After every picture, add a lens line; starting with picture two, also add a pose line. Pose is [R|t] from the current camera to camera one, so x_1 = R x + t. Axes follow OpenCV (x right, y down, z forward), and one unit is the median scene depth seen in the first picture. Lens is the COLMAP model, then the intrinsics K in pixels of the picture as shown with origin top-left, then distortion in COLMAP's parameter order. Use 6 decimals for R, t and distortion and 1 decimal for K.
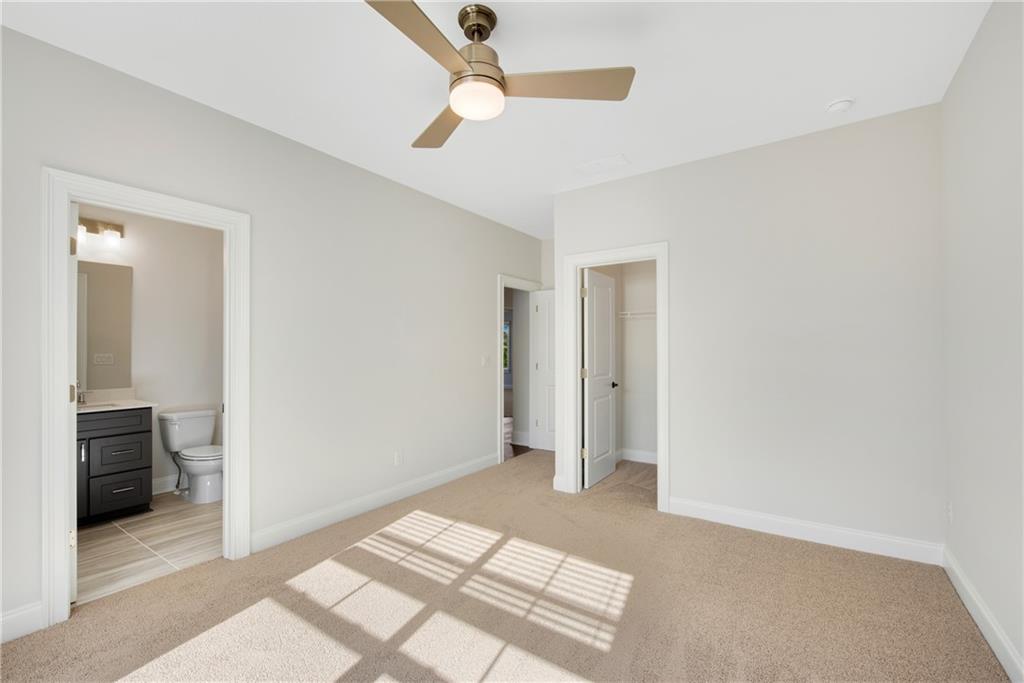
lens RADIAL K [[412.1, 0, 508.8], [0, 412.1, 344.8], [0, 0, 1]] dist [0.001784, 0.000104]
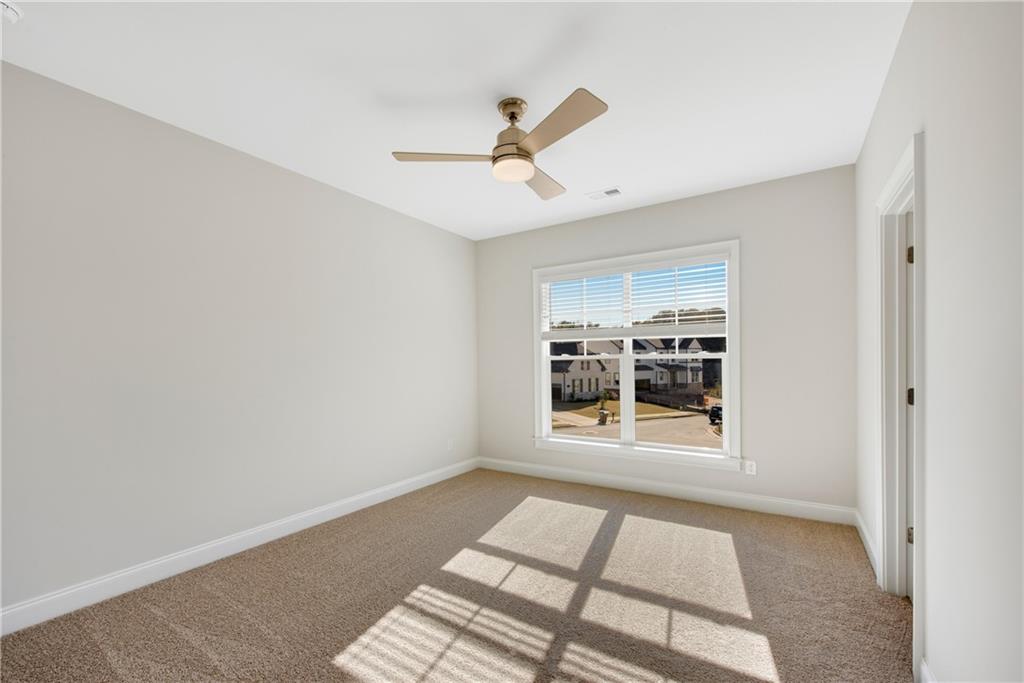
lens RADIAL K [[412.1, 0, 508.8], [0, 412.1, 344.8], [0, 0, 1]] dist [0.001784, 0.000104]
pose [[-0.999544, -0.000994, -0.030196, -0.000124], [-0.000653, 0.999936, -0.011289, -0.015807], [0.030205, -0.011264, -0.999480, 2.002654]]
